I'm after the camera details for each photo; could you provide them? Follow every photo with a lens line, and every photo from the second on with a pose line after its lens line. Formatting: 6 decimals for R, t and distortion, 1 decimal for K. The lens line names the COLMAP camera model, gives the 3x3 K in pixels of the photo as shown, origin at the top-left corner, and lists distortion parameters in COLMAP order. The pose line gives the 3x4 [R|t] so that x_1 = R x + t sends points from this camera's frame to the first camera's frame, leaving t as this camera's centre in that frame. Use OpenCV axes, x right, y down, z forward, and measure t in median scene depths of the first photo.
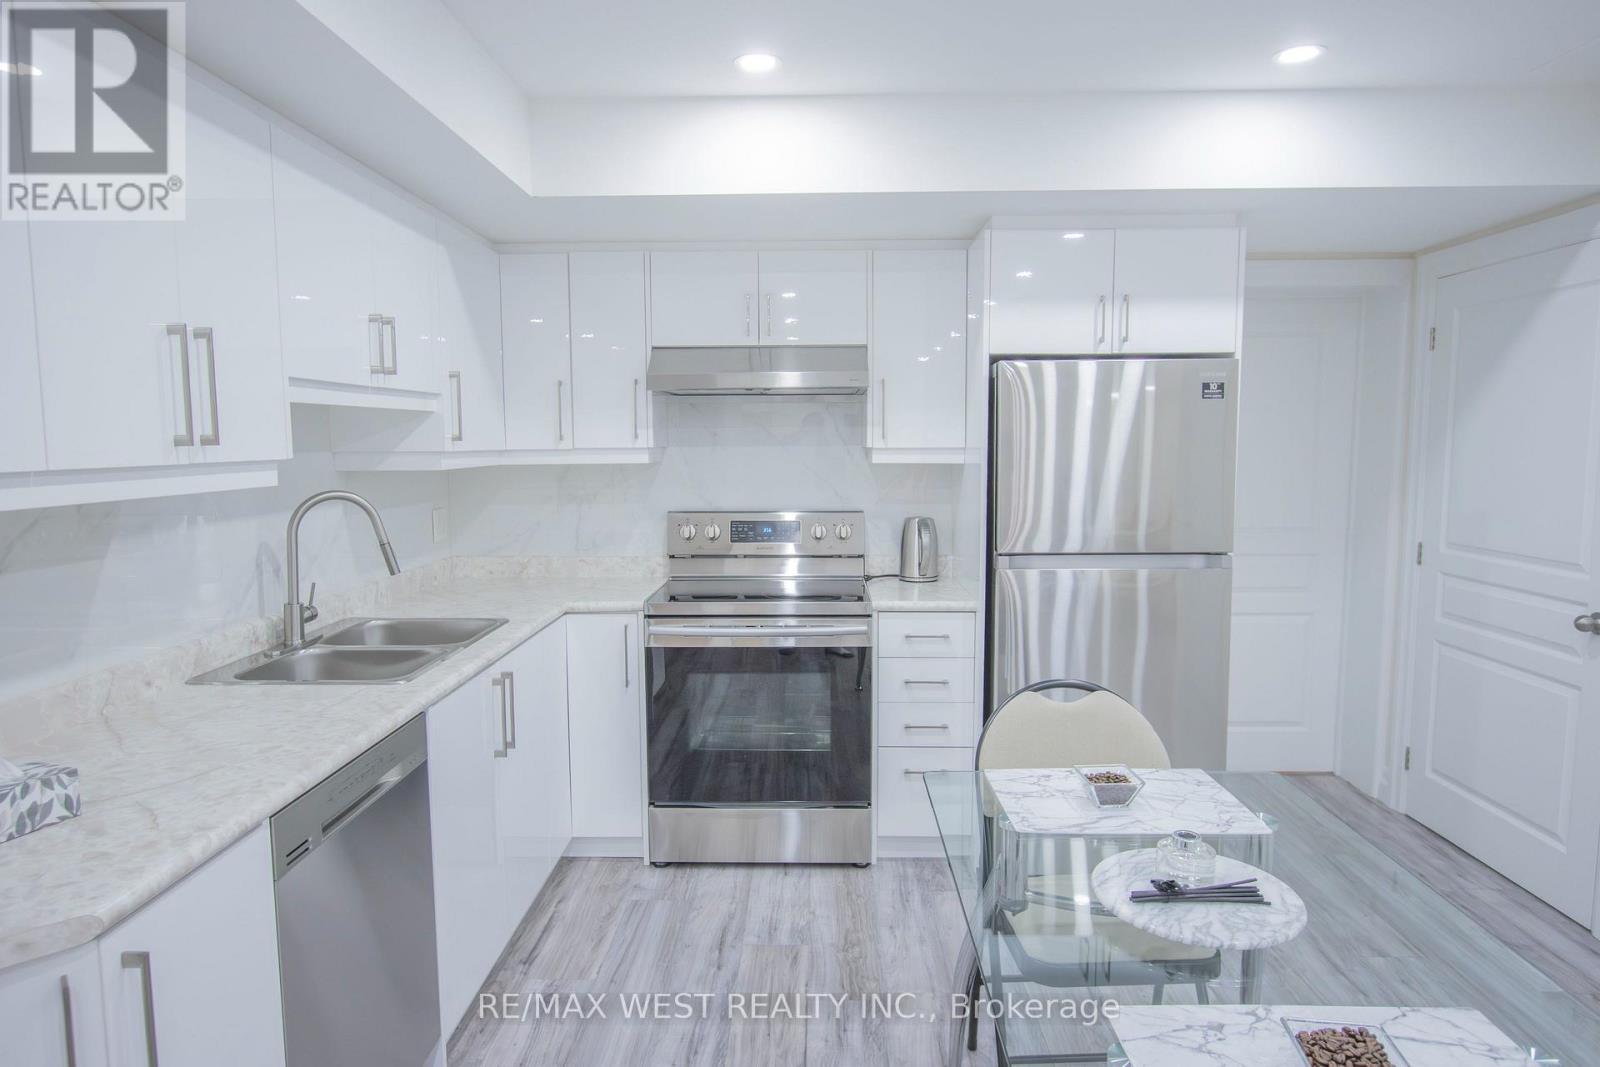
lens RADIAL K [[953.5, 0, 798.2], [0, 953.5, 546.6], [0, 0, 1]] dist [-0.002746, 0.000533]
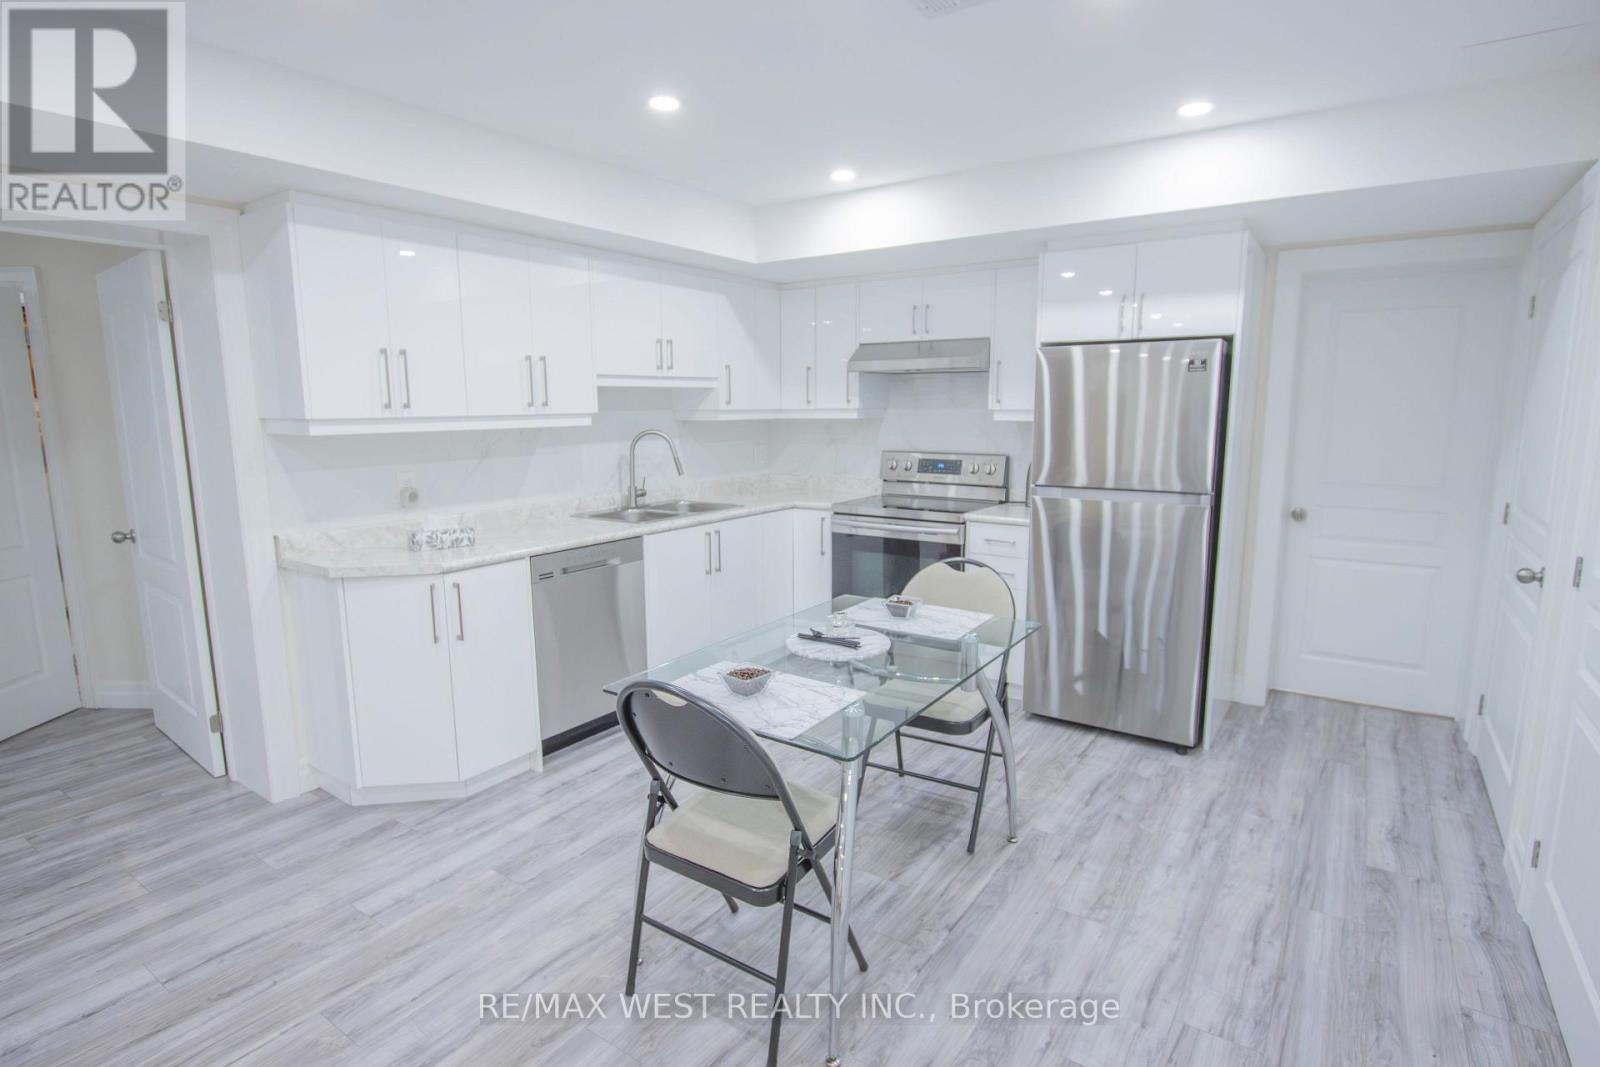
lens RADIAL K [[777.4, 0, 800.0], [0, 777.4, 533.5], [0, 0, 1]] dist [-0.005738, -0.000827]
pose [[0.846727, 0.088528, -0.524611, 0.536194], [-0.059280, 0.995617, 0.072332, 0.016716], [0.528715, -0.030147, 0.848264, -0.168280]]
